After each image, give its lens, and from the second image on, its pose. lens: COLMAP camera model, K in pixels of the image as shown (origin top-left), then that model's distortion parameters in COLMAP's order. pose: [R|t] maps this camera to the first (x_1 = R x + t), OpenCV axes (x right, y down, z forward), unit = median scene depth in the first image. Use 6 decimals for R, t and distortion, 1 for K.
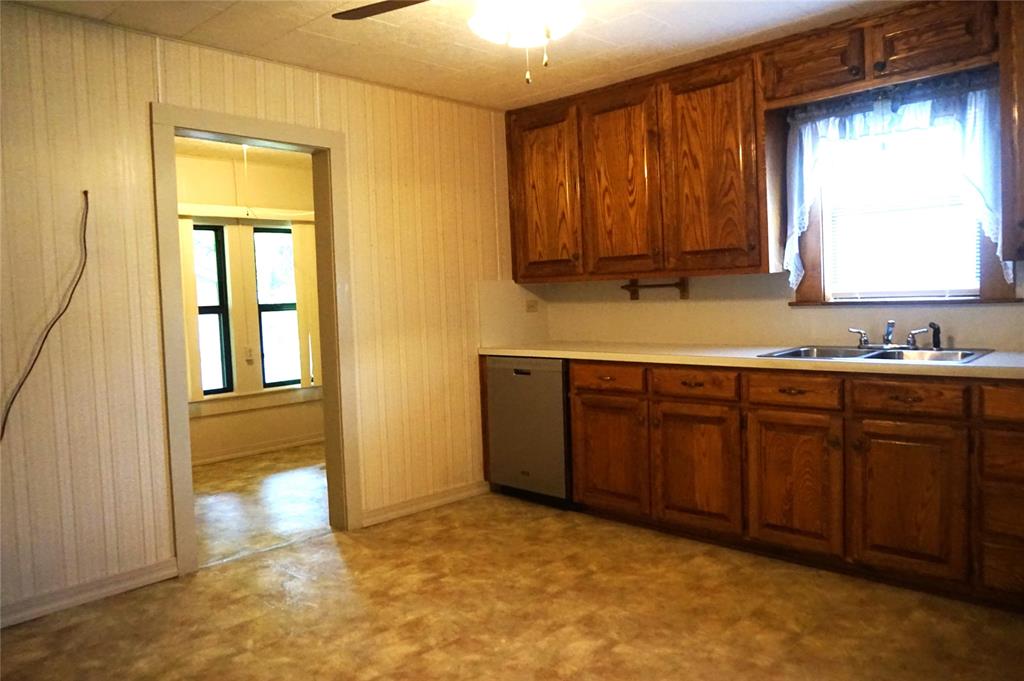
lens RADIAL K [[724.5, 0, 511.4], [0, 724.5, 338.9], [0, 0, 1]] dist [-0.024382, 0.016469]
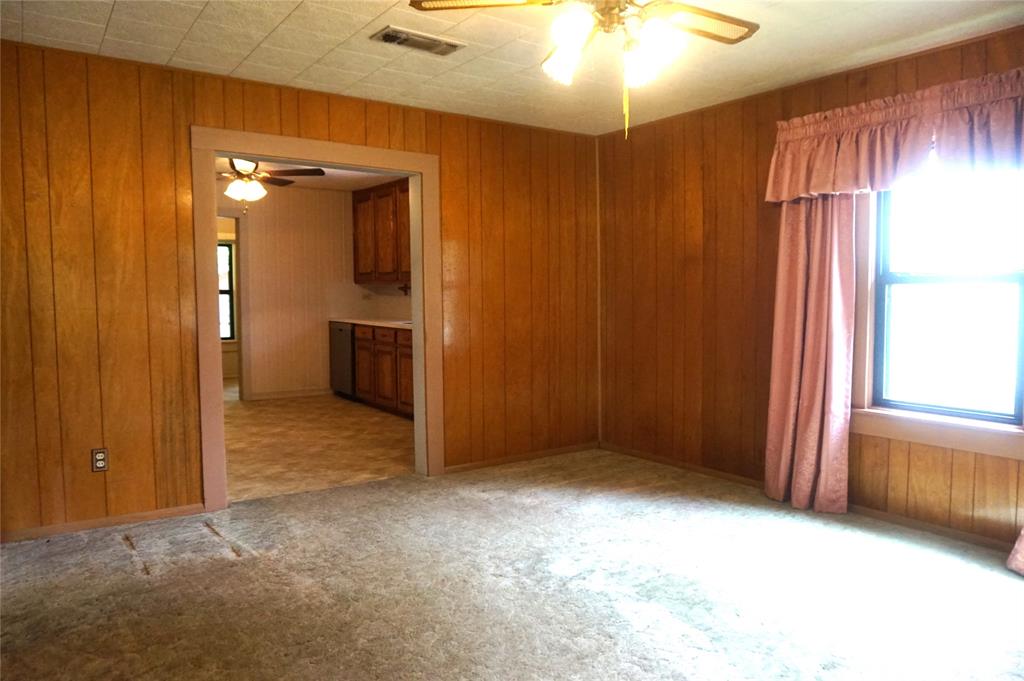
lens RADIAL K [[724.5, 0, 503.2], [0, 724.5, 338.9], [0, 0, 1]] dist [-0.024382, 0.016469]
pose [[0.979189, 0.054192, -0.195583, 0.770335], [-0.052659, 0.998528, 0.013030, 0.019927], [0.196001, -0.002460, 0.980601, -0.763569]]
